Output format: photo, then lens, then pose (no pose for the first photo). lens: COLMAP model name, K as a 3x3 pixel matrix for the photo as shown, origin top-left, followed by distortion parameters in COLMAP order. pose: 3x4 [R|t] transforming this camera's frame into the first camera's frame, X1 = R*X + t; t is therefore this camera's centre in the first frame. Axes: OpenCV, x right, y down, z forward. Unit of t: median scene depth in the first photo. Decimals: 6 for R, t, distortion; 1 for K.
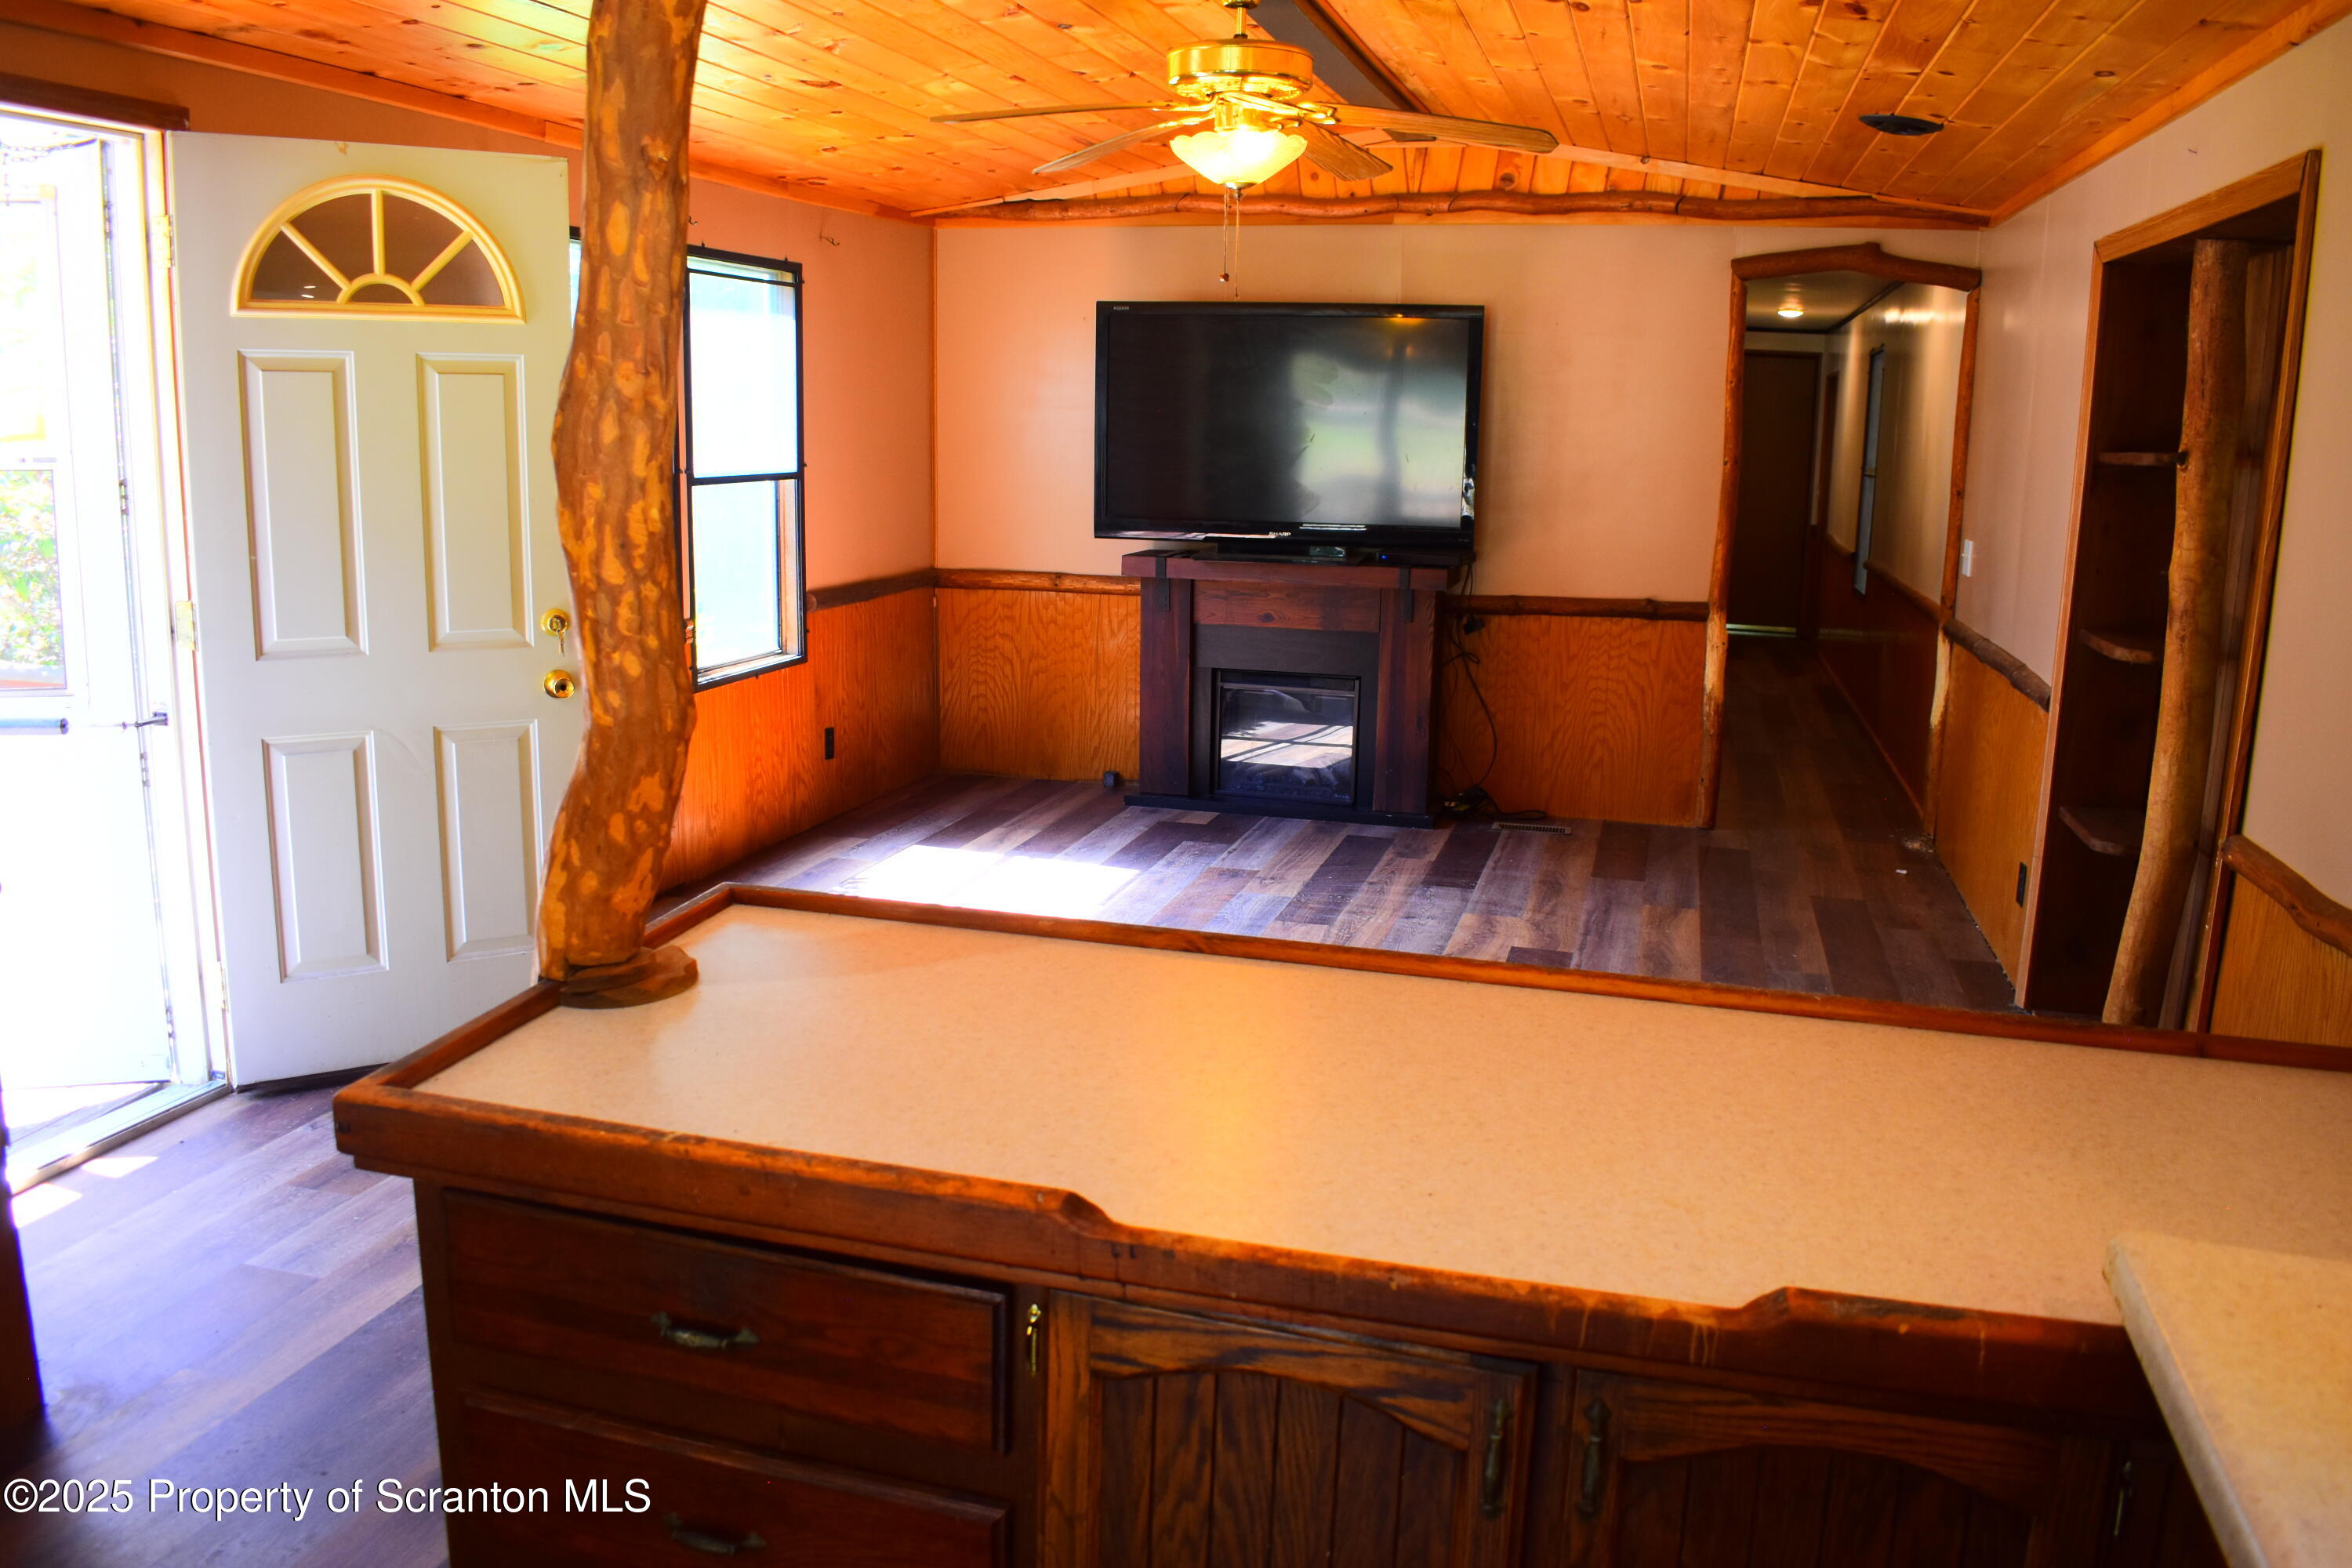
lens RADIAL K [[1820.2, 0, 1176.0], [0, 1820.2, 784.0], [0, 0, 1]] dist [-0.093970, 0.007099]
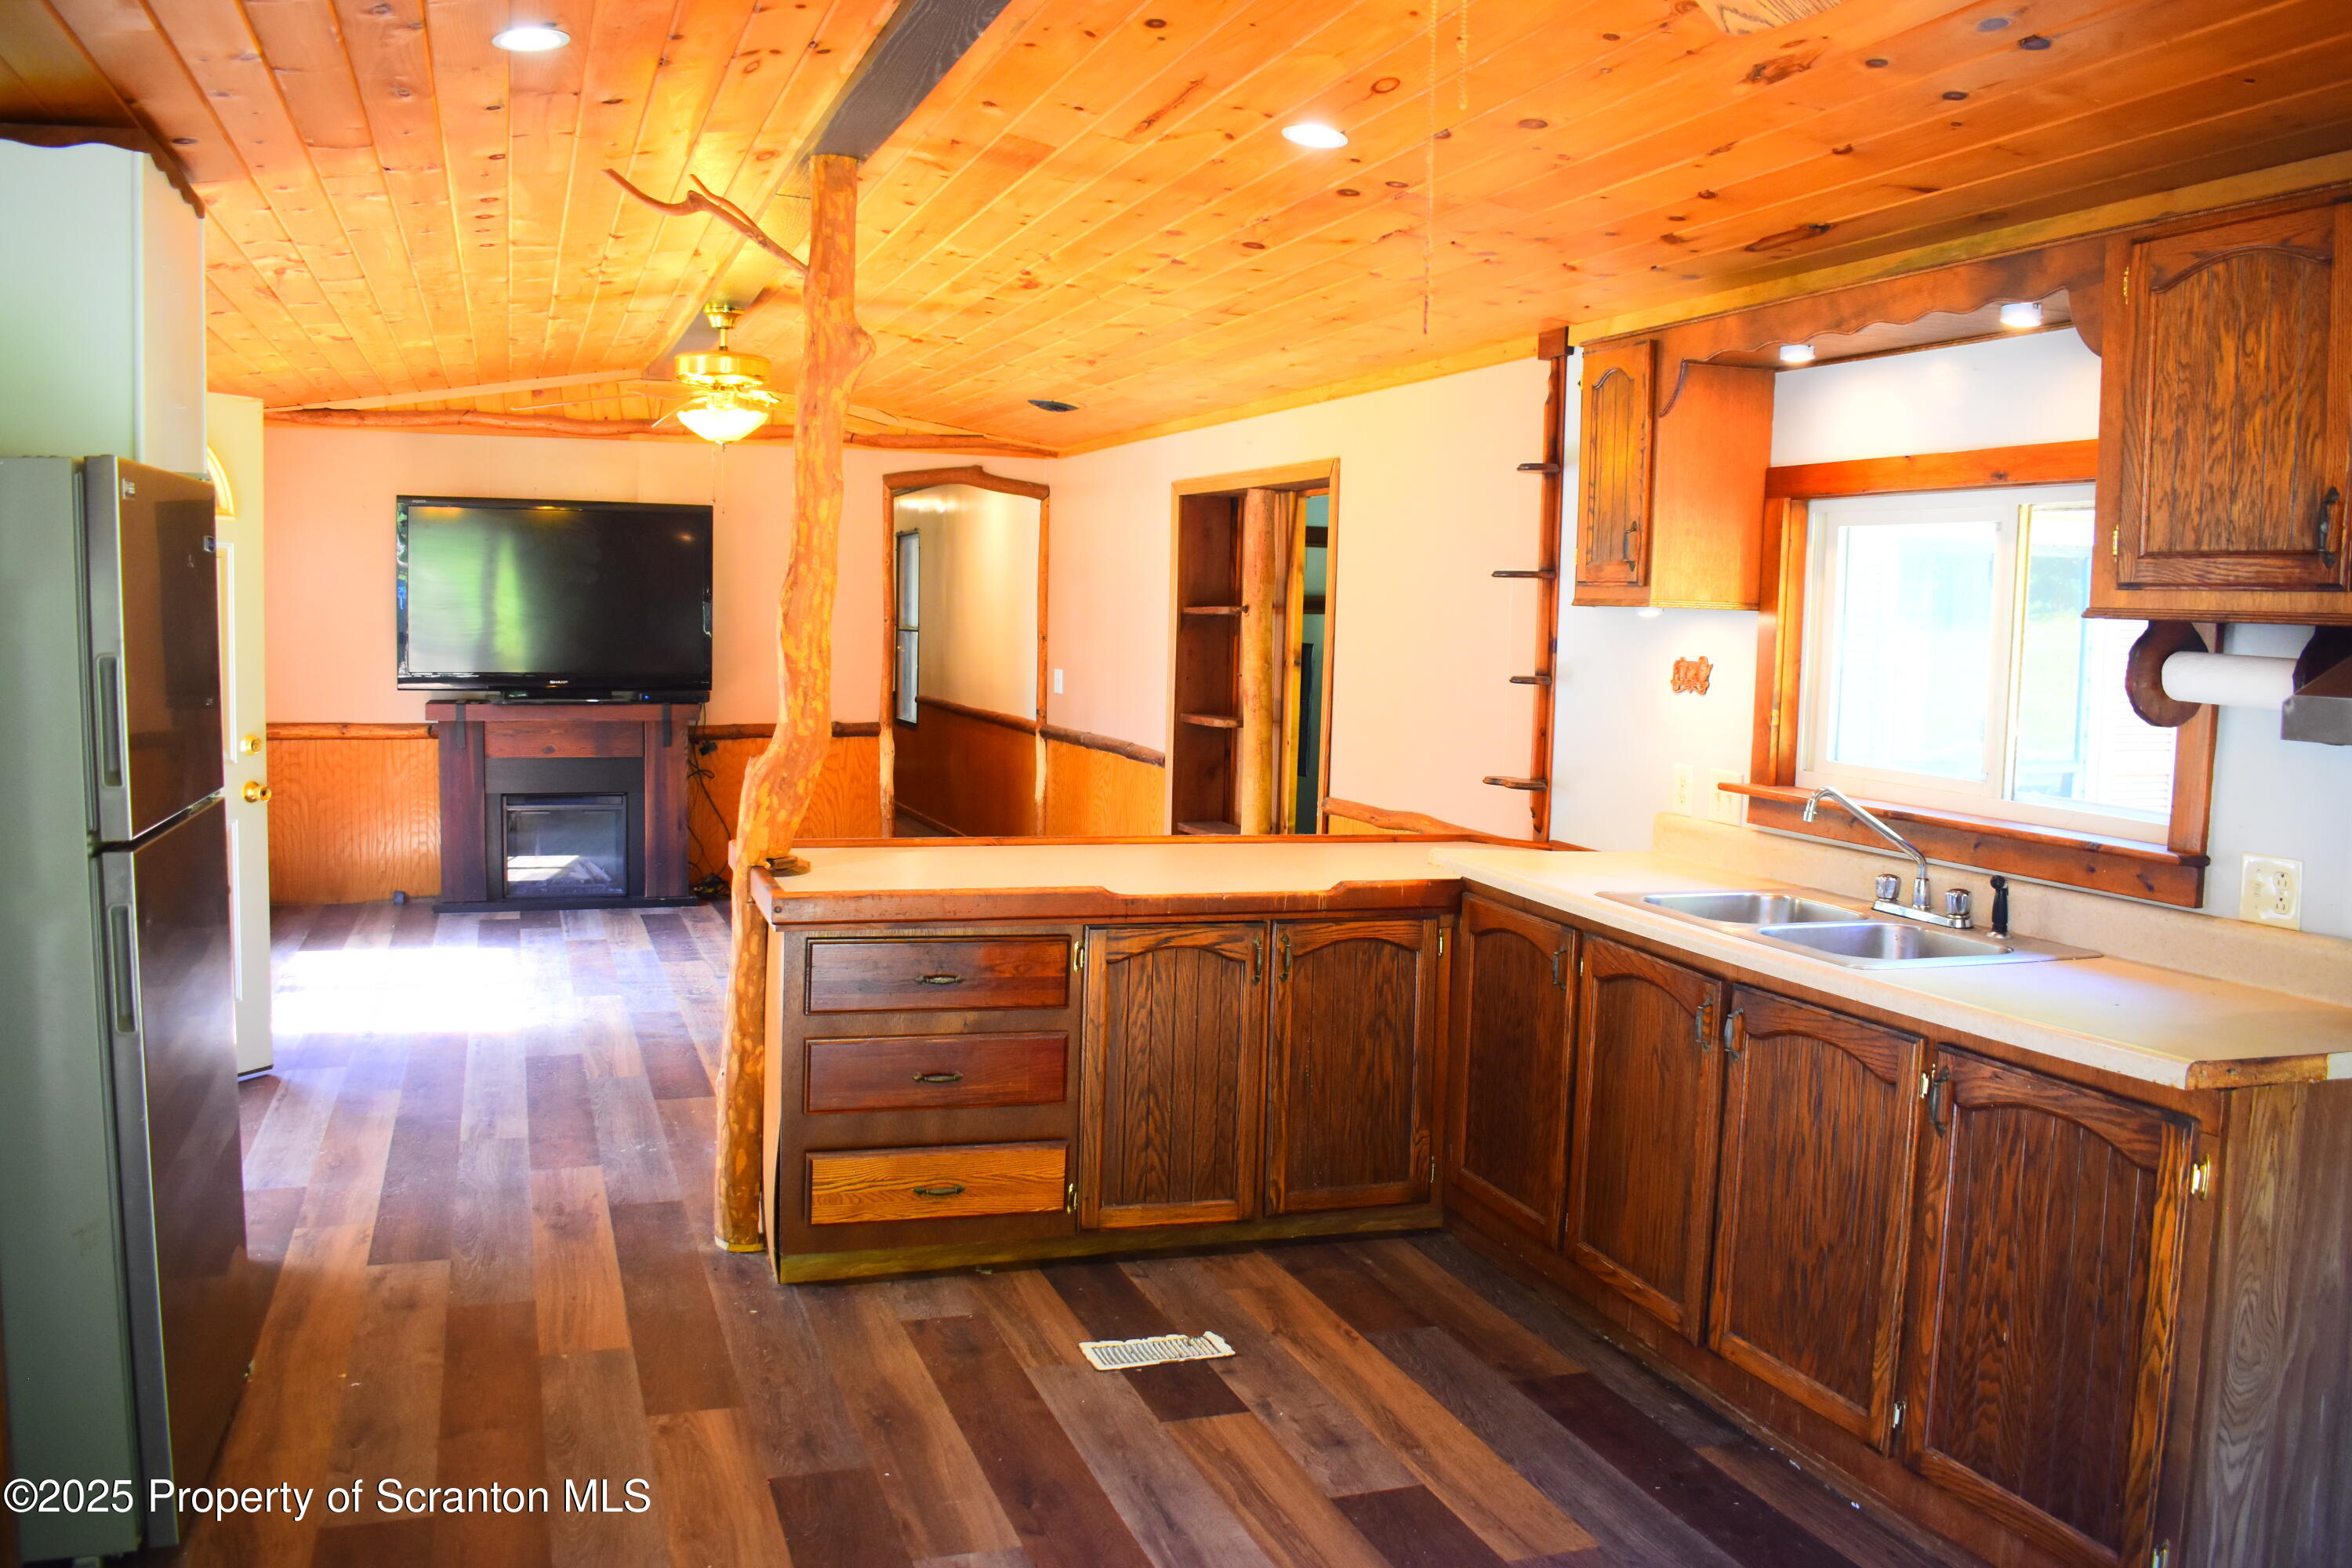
lens RADIAL K [[1928.7, 0, 1120.2], [0, 1928.7, 775.9], [0, 0, 1]] dist [-0.045671, -0.099620]
pose [[0.835955, -0.050753, 0.546446, -0.352499], [0.105393, 0.992028, -0.069092, 0.059580], [-0.538583, 0.115349, 0.834639, -0.309597]]
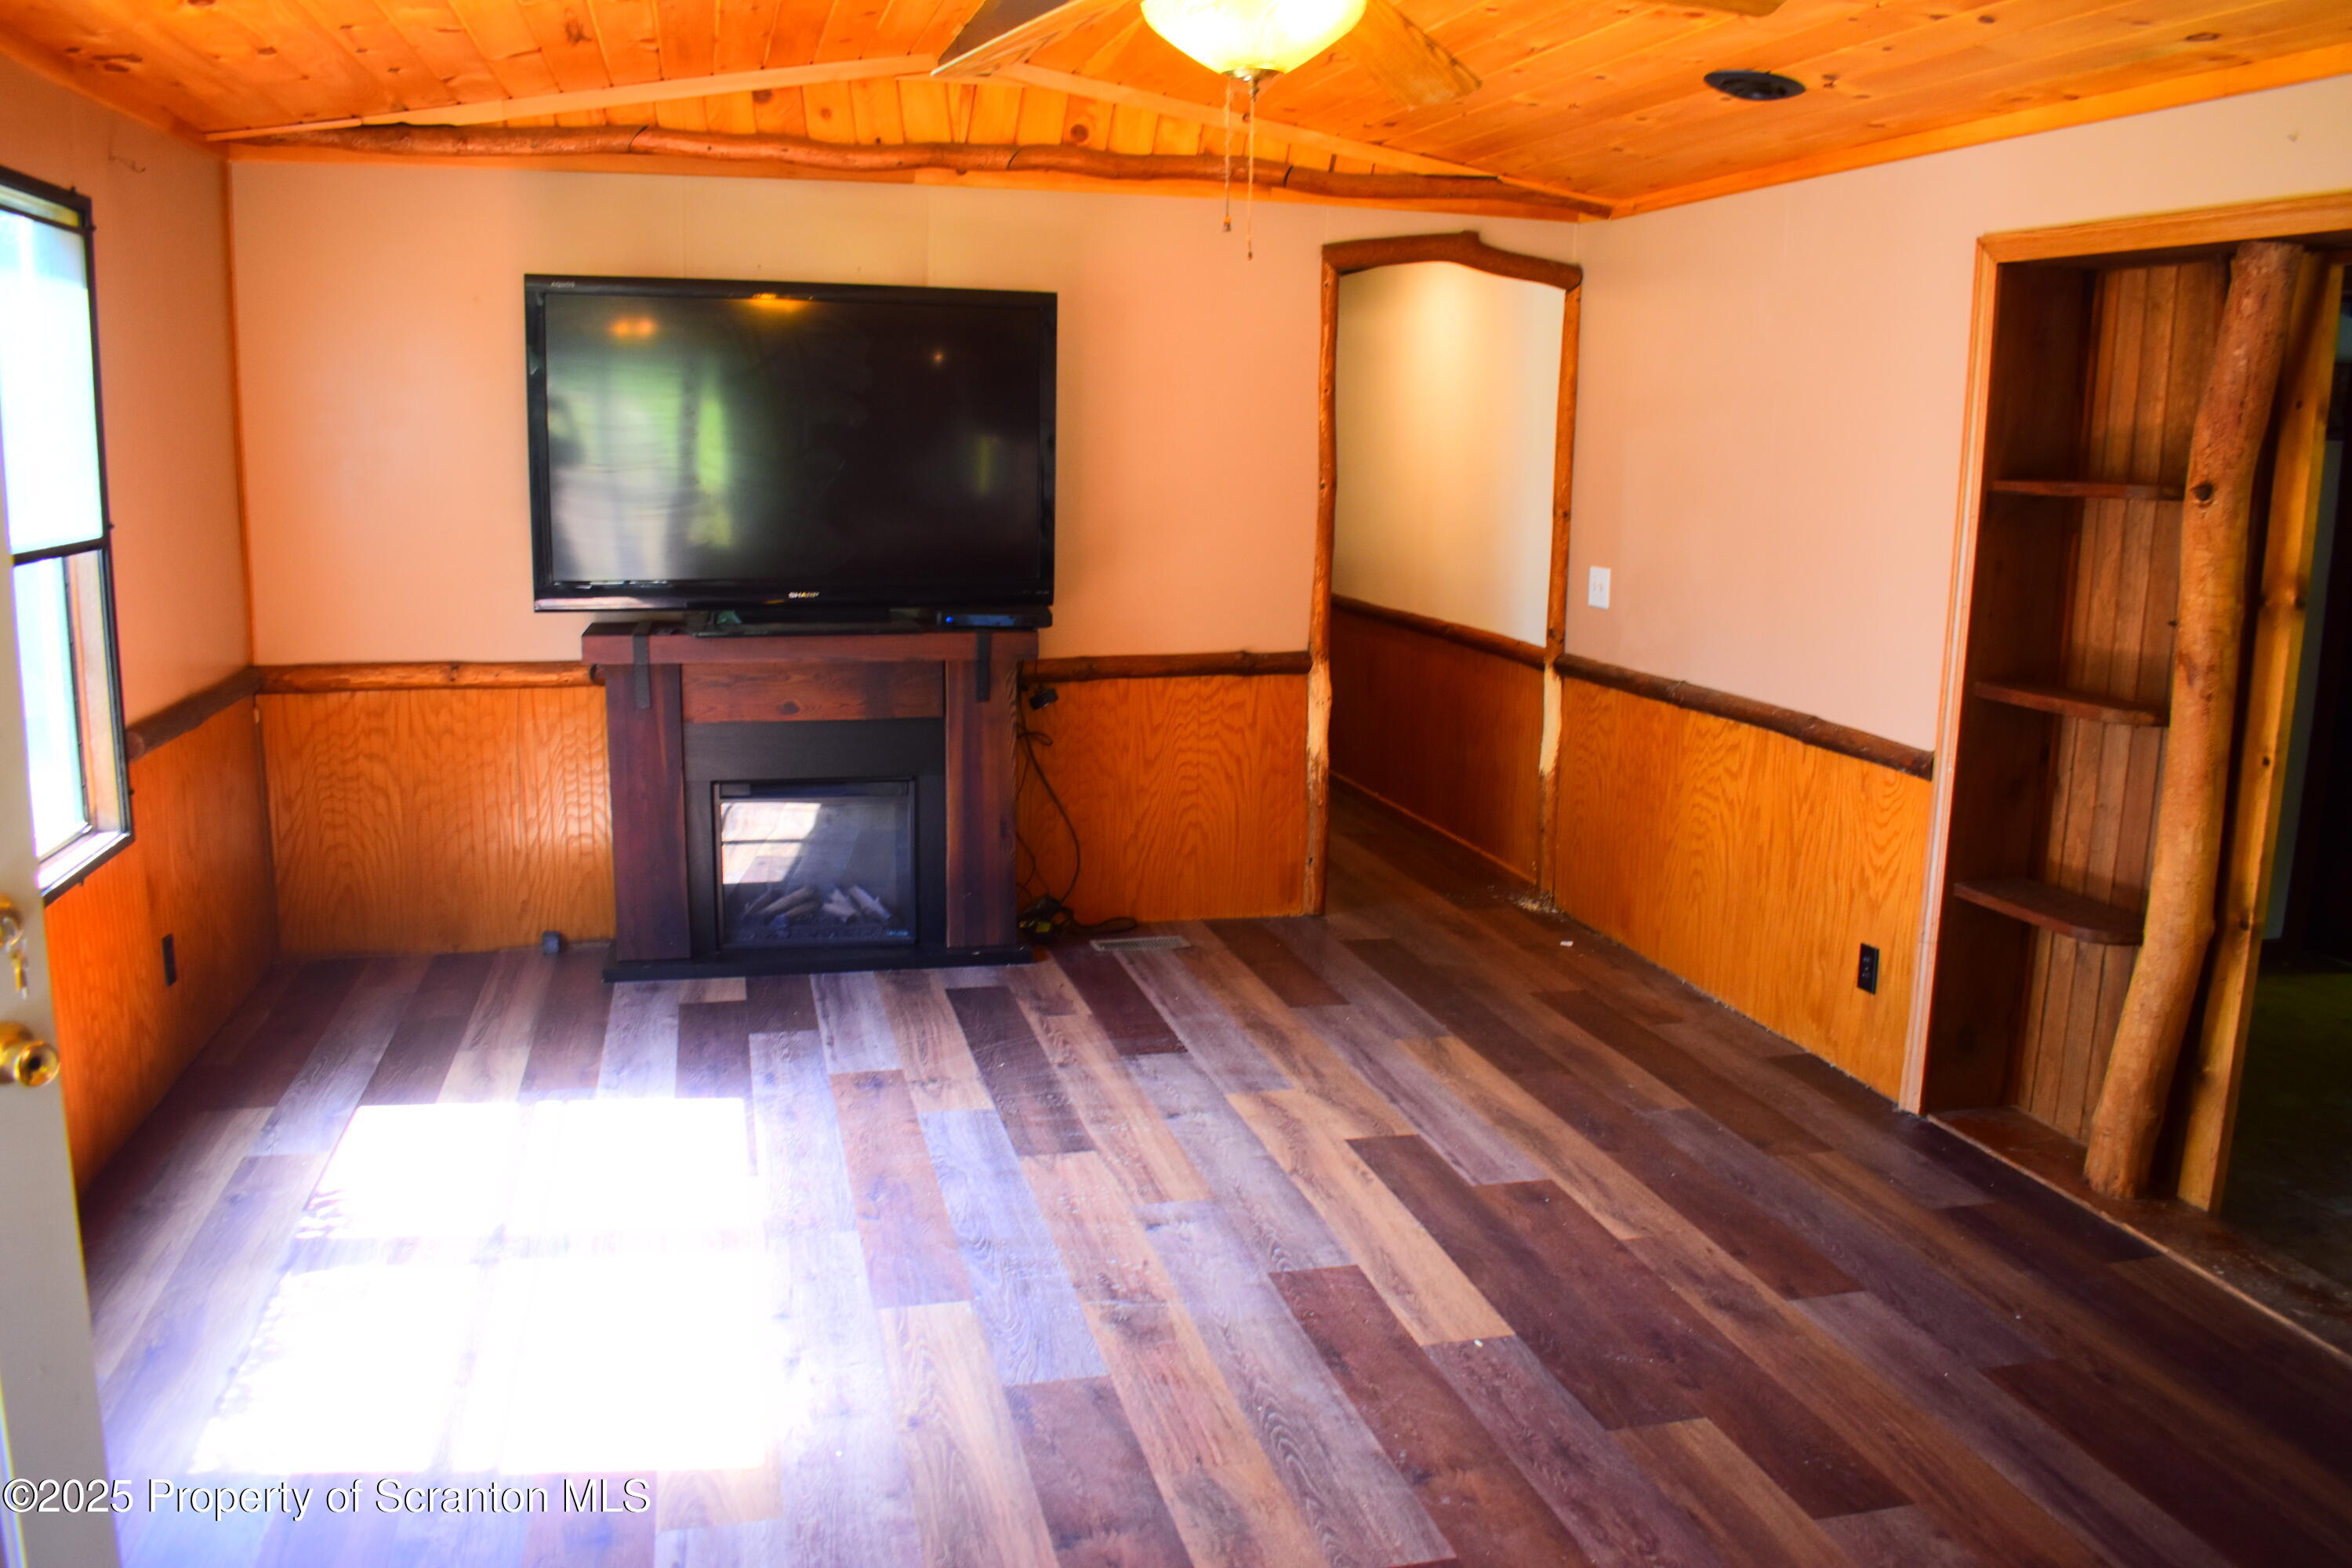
lens RADIAL K [[1820.2, 0, 1176.0], [0, 1820.2, 784.0], [0, 0, 1]] dist [-0.093970, 0.007099]
pose [[0.868609, -0.094958, 0.486314, -0.181085], [0.095851, 0.995127, 0.023108, -0.065035], [-0.486139, 0.026542, 0.873478, 0.289968]]
